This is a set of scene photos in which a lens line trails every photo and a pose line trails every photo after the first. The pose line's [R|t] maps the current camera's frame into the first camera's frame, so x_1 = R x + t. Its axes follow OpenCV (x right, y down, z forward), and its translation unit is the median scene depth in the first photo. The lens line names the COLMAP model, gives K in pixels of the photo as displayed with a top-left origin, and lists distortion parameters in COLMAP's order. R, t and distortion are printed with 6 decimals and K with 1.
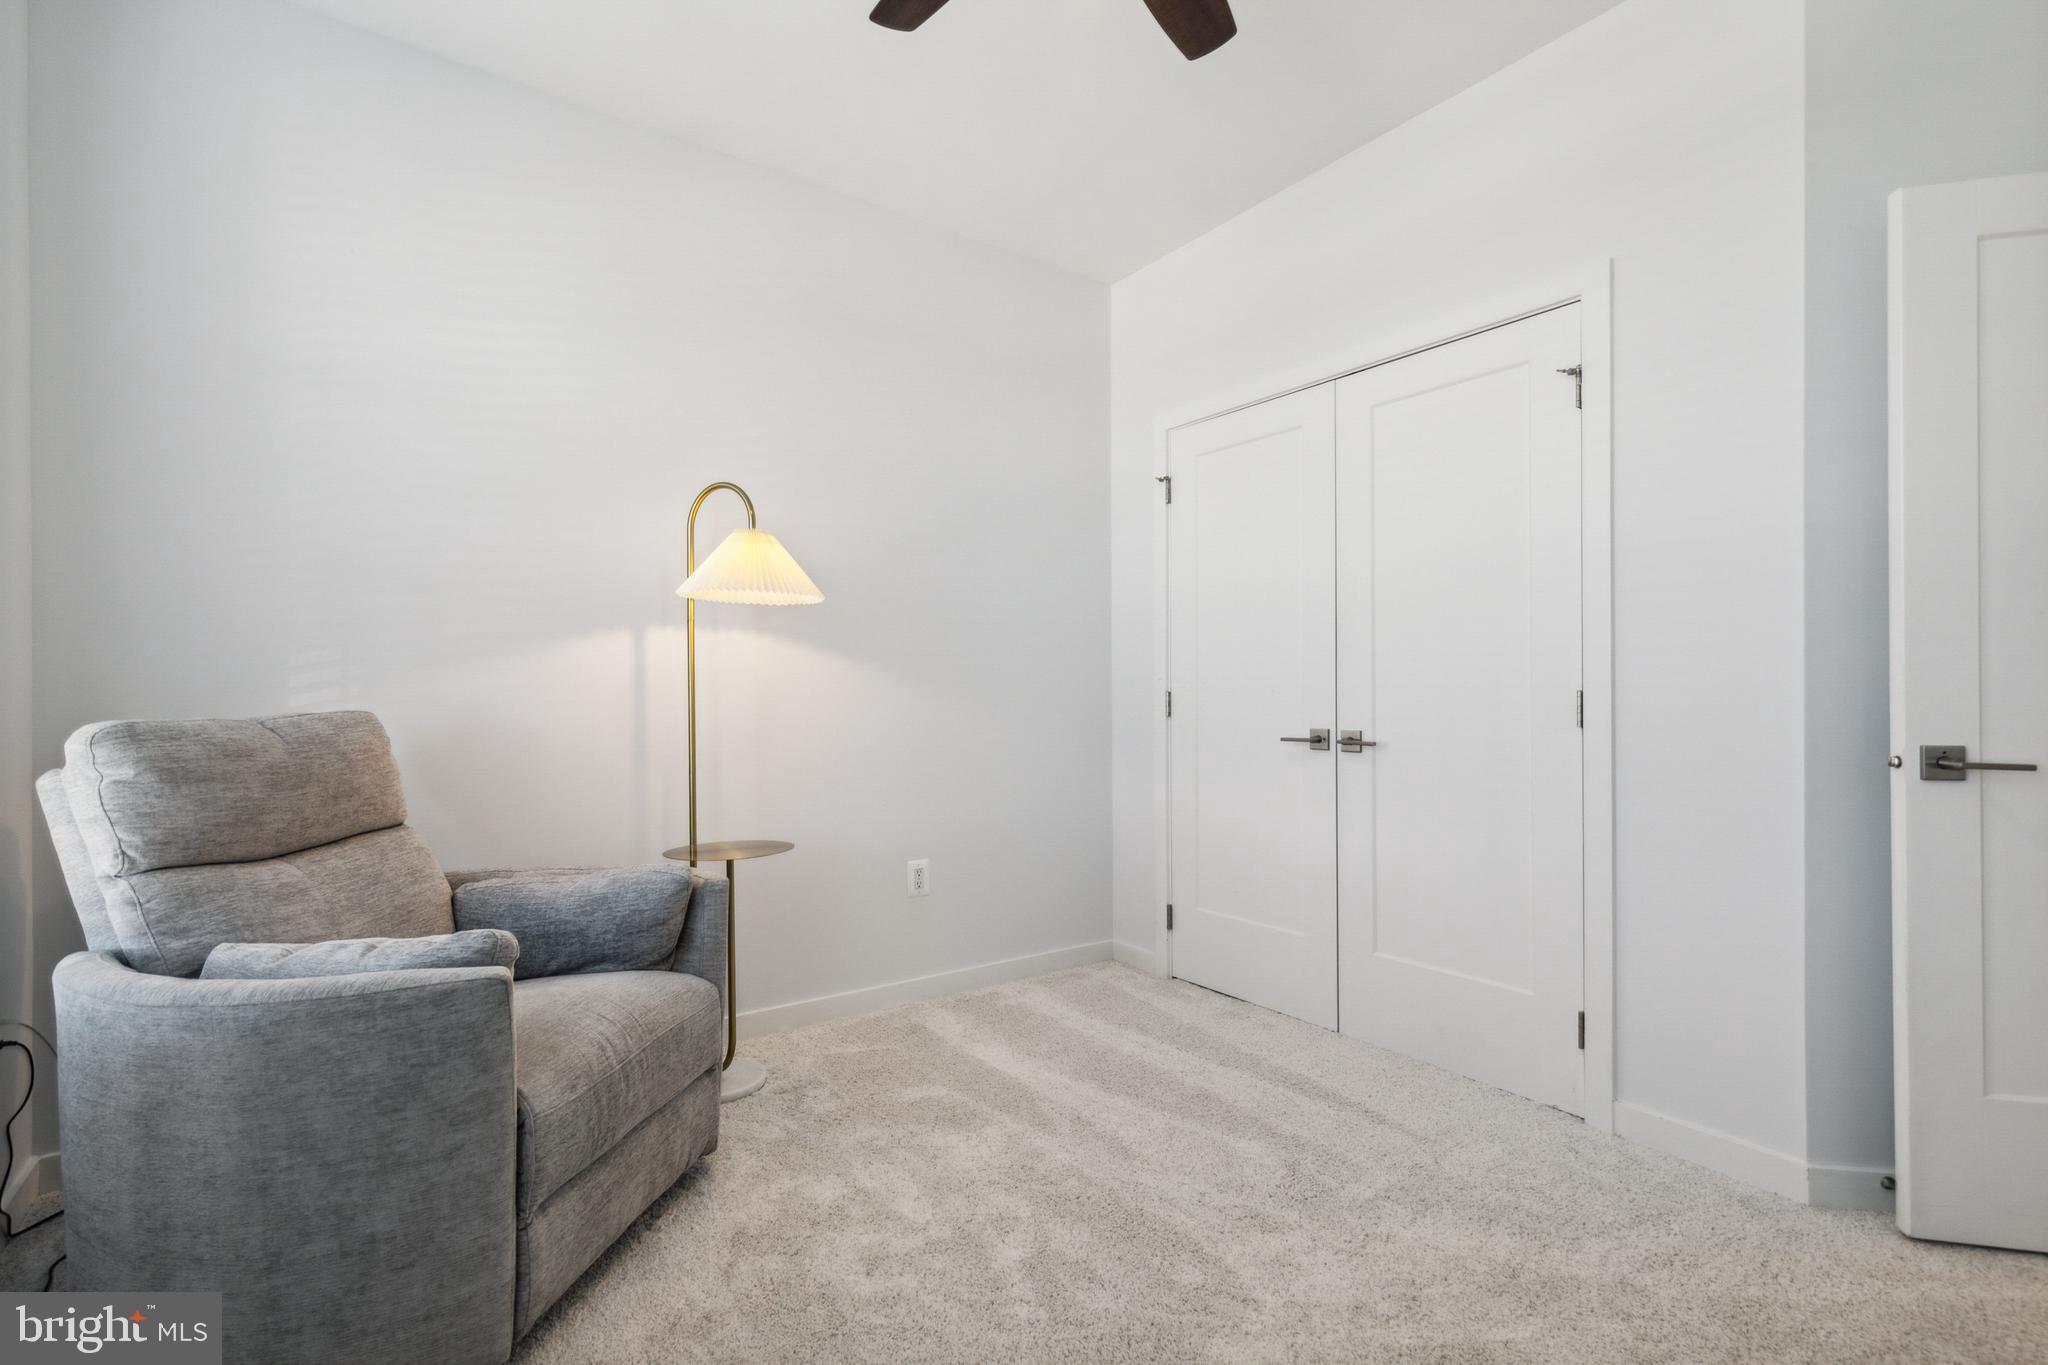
lens RADIAL K [[932.2, 0, 1034.4], [0, 932.2, 683.0], [0, 0, 1]] dist [0.001900, 0.000125]
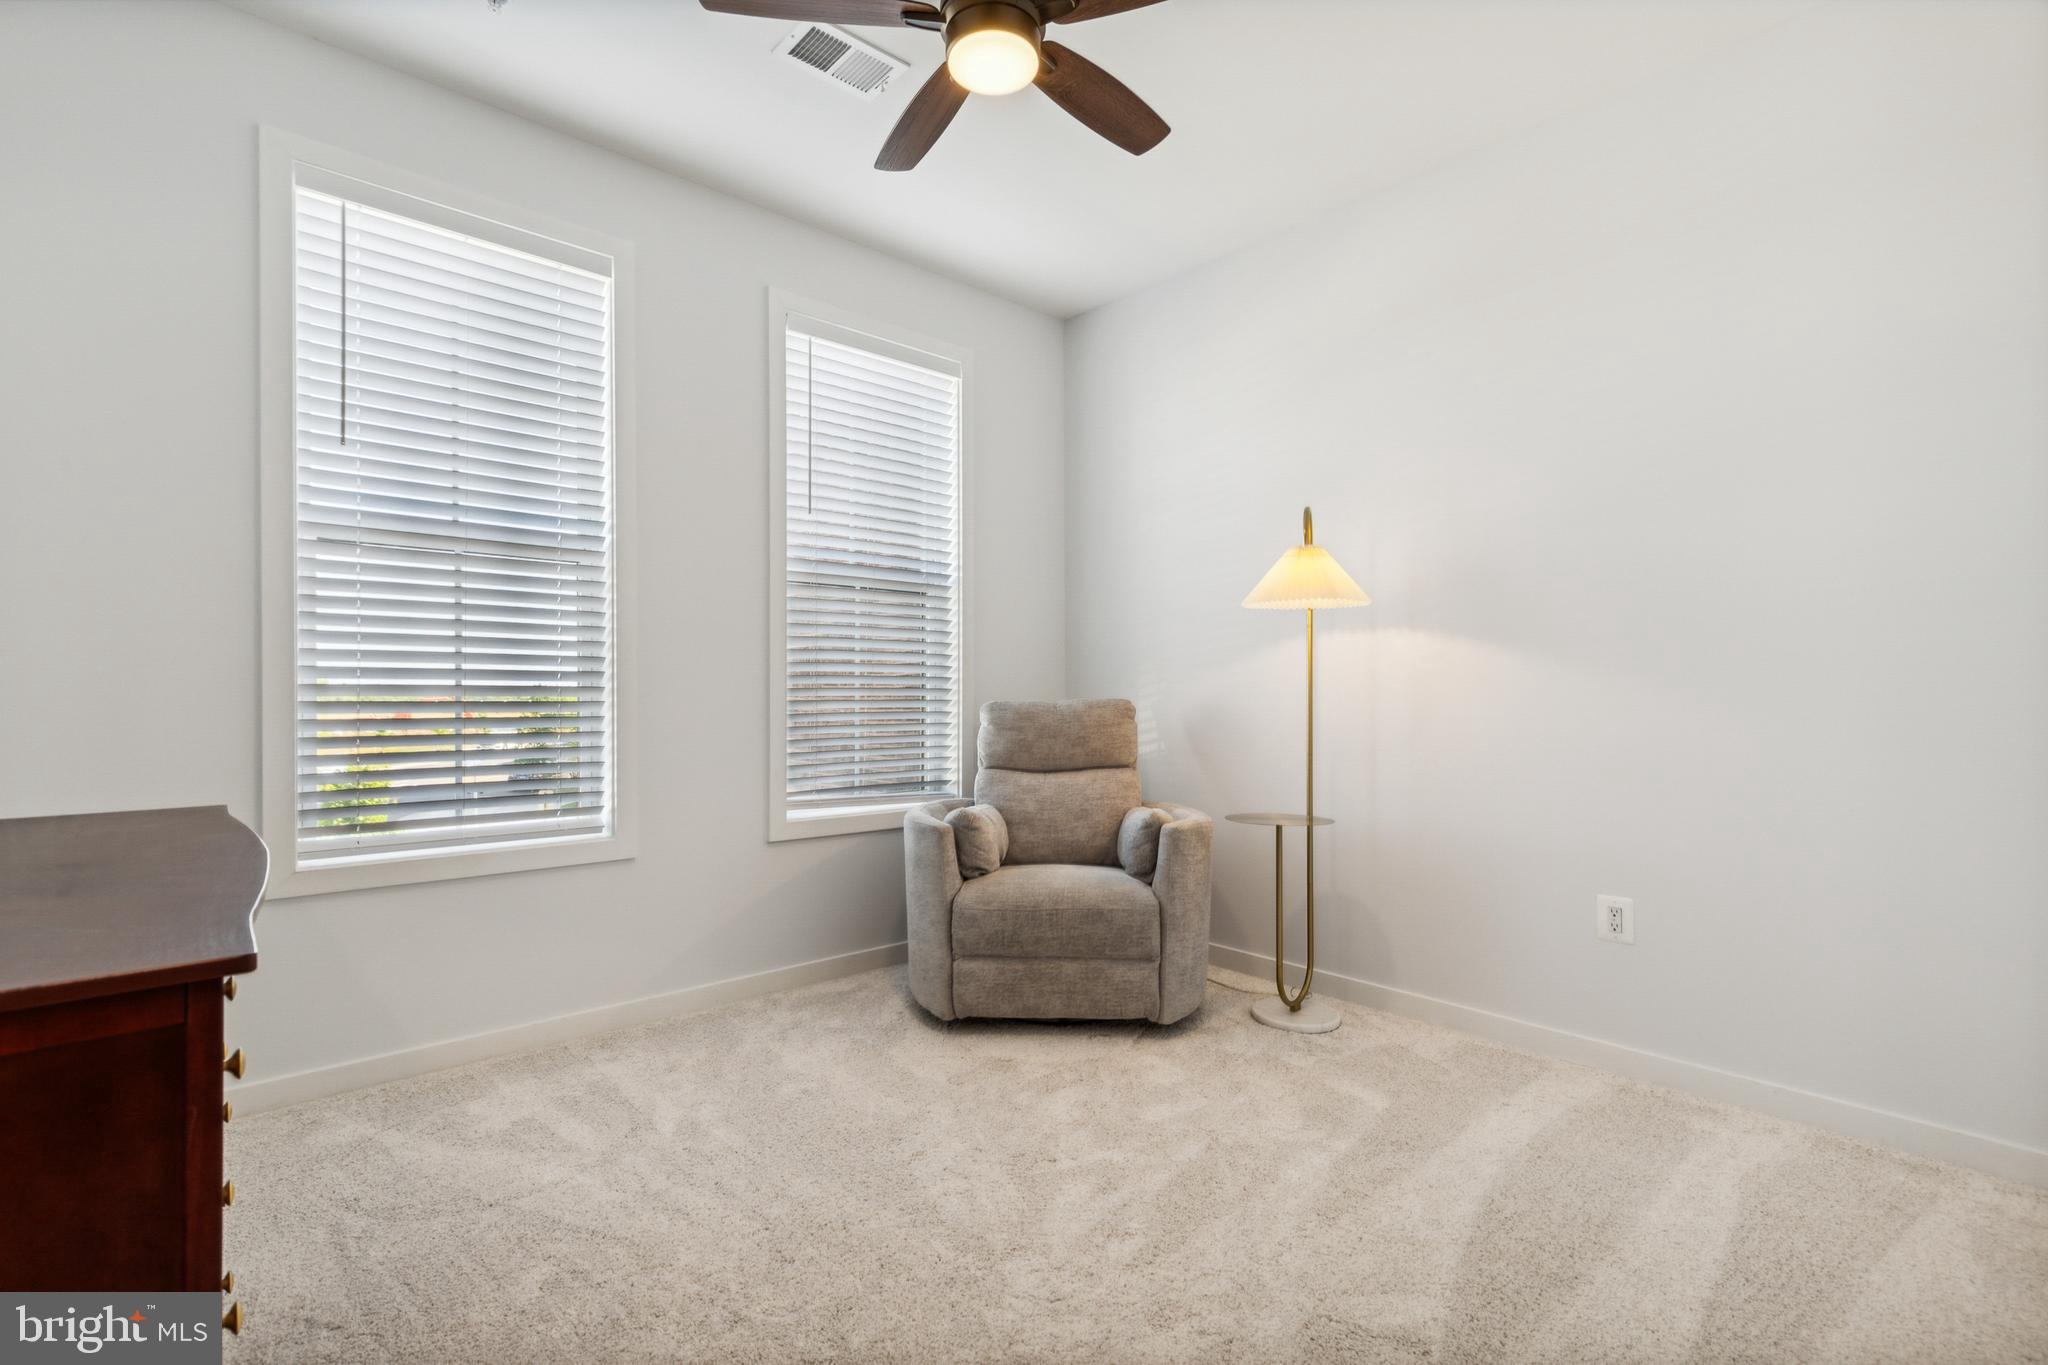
lens RADIAL K [[932.2, 0, 1033.5], [0, 932.2, 682.0], [0, 0, 1]] dist [0.001900, 0.000125]
pose [[0.099864, -0.002720, -0.994997, 0.787512], [0.011504, 0.999933, -0.001579, -0.000518], [0.994935, -0.011289, 0.099888, 0.525421]]
